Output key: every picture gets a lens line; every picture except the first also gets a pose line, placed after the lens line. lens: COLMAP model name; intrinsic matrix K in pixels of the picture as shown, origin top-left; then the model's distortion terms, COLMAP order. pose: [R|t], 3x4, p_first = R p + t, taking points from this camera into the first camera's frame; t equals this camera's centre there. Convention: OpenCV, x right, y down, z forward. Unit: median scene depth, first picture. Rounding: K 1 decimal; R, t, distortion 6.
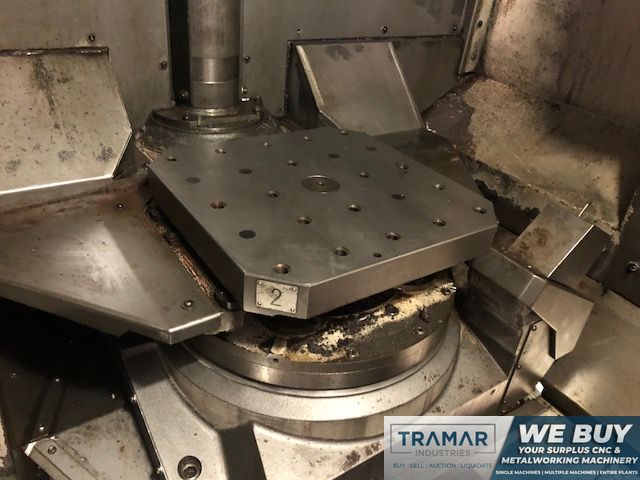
lens RADIAL K [[526.5, 0, 320.0], [0, 526.5, 240.0], [0, 0, 1]] dist [0.003735, -0.002804]
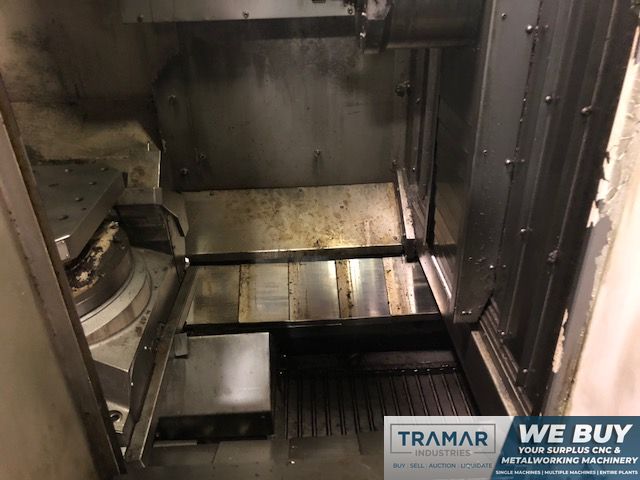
lens RADIAL K [[517.4, 0, 320.0], [0, 517.4, 240.0], [0, 0, 1]] dist [0.042453, -0.007396]
pose [[0.521009, -0.514103, 0.681357, -0.387063], [0.510991, 0.827274, 0.233465, 0.060876], [-0.683694, 0.226530, 0.693719, -0.363781]]
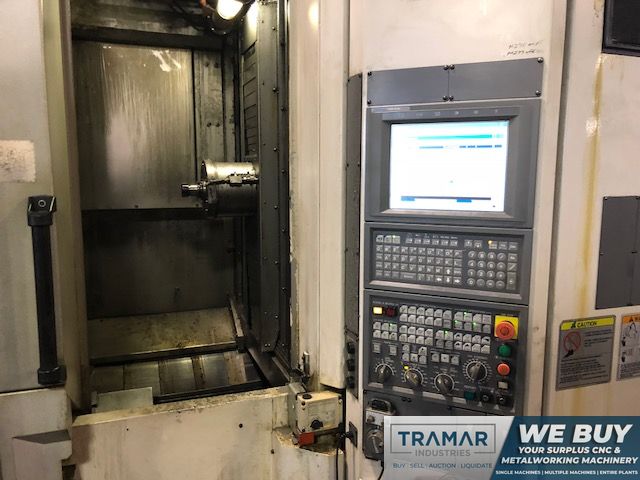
lens RADIAL K [[517.4, 0, 320.0], [0, 517.4, 240.0], [0, 0, 1]] dist [0.042453, -0.007396]
pose [[0.244369, -0.223724, 0.943521, -1.250731], [0.522944, 0.849803, 0.066061, 0.194129], [-0.816586, 0.477265, 0.324661, -0.770191]]
